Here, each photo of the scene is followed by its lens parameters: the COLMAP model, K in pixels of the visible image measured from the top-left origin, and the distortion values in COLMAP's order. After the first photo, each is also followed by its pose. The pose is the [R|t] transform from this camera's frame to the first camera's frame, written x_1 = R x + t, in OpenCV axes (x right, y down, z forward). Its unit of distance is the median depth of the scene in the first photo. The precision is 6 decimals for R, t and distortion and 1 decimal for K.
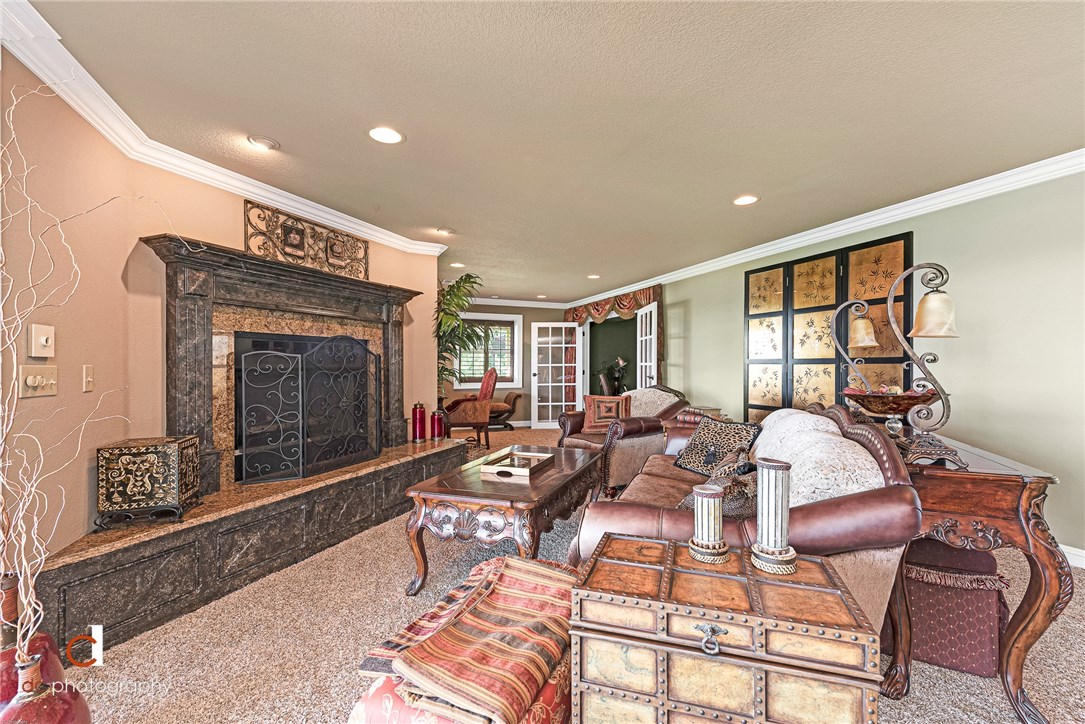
lens RADIAL K [[443.7, 0, 542.5], [0, 443.7, 362.0], [0, 0, 1]] dist [0.000099, -0.000036]
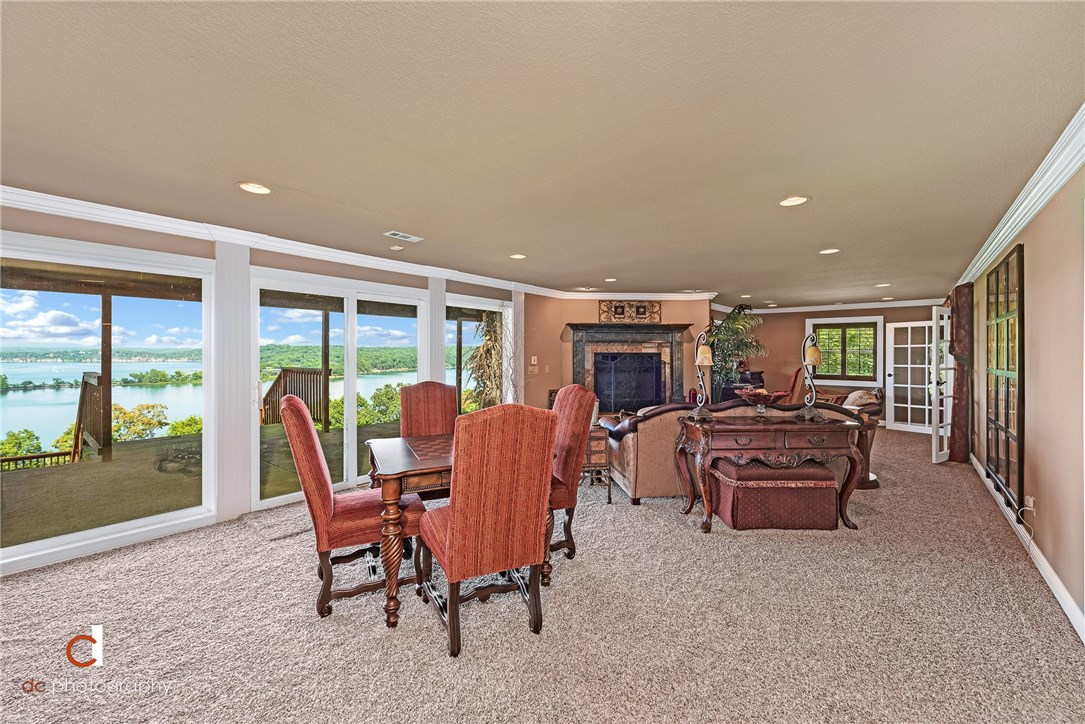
lens RADIAL K [[427.7, 0, 542.5], [0, 427.7, 362.0], [0, 0, 1]] dist [0.000211, -0.000166]
pose [[0.477840, 0.017794, -0.878266, 1.011343], [0.000888, 0.999785, 0.020739, -0.049181], [0.878446, -0.010690, 0.477722, -0.345614]]
